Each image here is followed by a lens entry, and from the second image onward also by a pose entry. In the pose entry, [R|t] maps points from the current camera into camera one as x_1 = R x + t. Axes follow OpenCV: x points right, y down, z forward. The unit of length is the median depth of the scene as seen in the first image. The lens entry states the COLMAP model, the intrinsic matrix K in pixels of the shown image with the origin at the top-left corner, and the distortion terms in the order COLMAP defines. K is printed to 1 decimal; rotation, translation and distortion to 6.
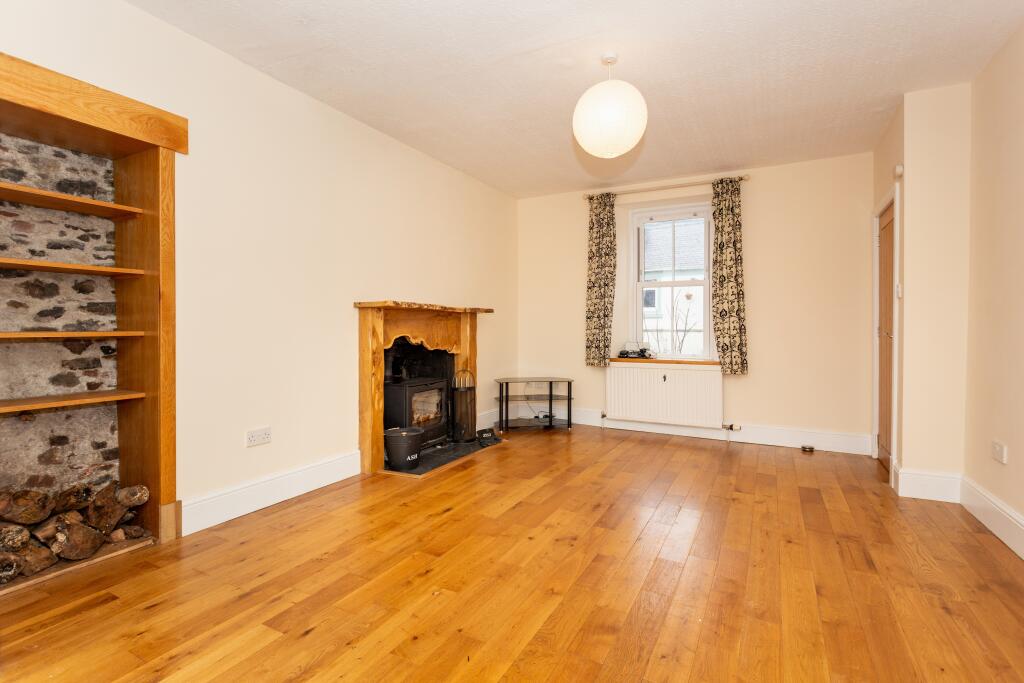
lens RADIAL K [[489.6, 0, 512.1], [0, 489.6, 324.1], [0, 0, 1]] dist [-0.000816, 0.001124]
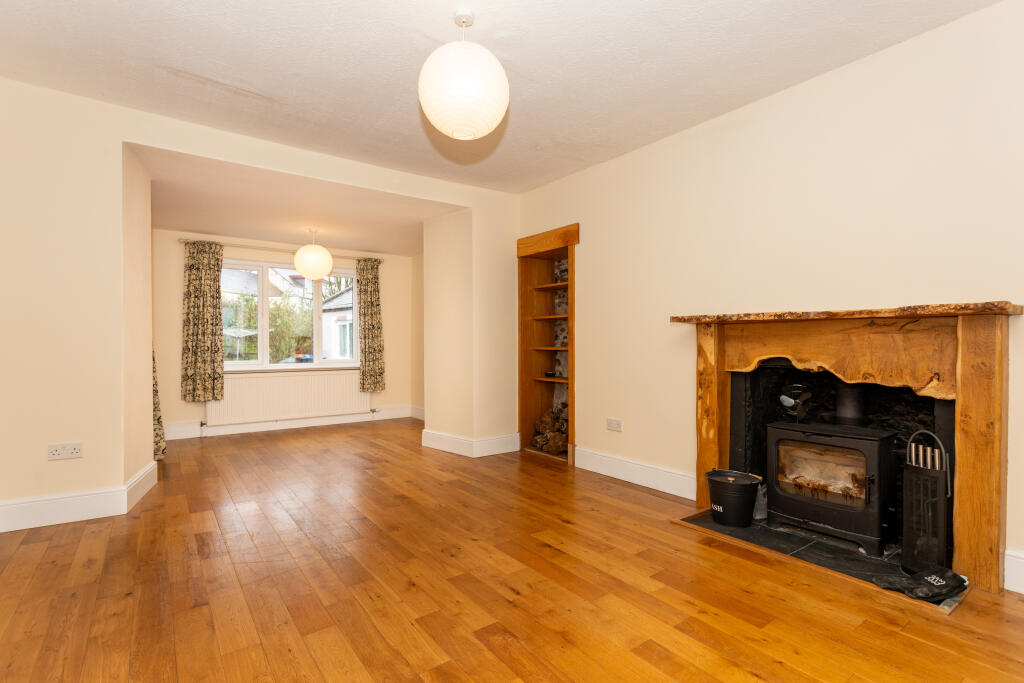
lens RADIAL K [[489.9, 0, 515.9], [0, 489.9, 346.5], [0, 0, 1]] dist [-0.046603, 0.026899]
pose [[-0.427977, 0.002887, -0.903785, 0.545132], [0.004566, 0.999989, 0.001032, 0.004555], [0.903778, -0.003685, -0.427986, 0.866432]]
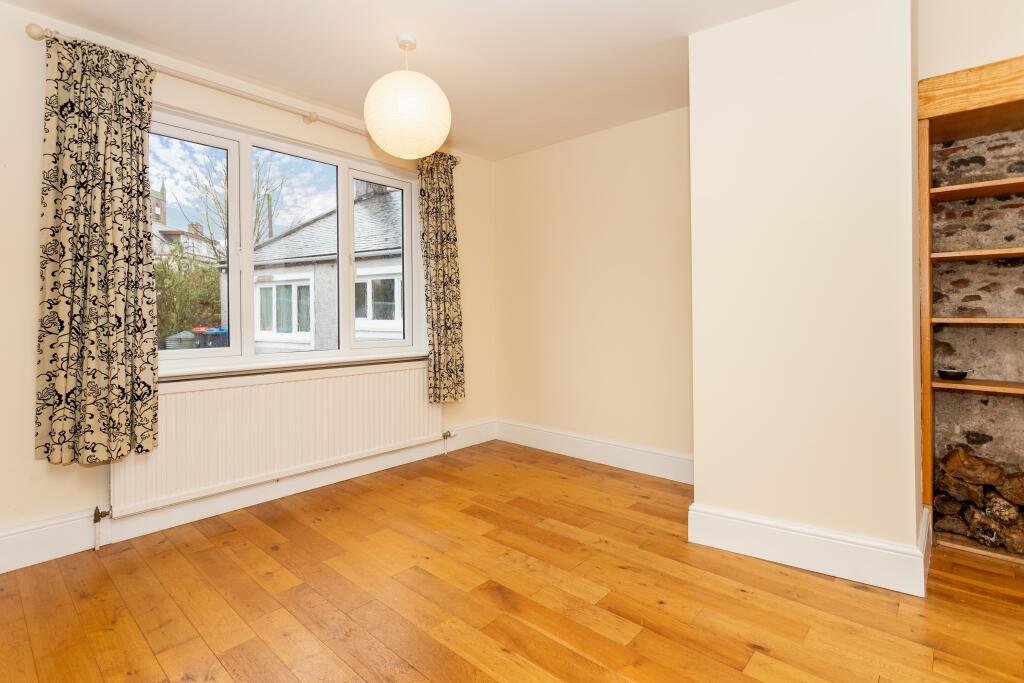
lens RADIAL K [[497.8, 0, 512.0], [0, 497.8, 318.4], [0, 0, 1]] dist [-0.007257, 0.000526]
pose [[-0.242192, 0.005004, -0.970215, 0.141547], [0.004432, 0.999982, 0.004051, 0.004111], [0.970218, -0.003319, -0.242210, 0.113317]]
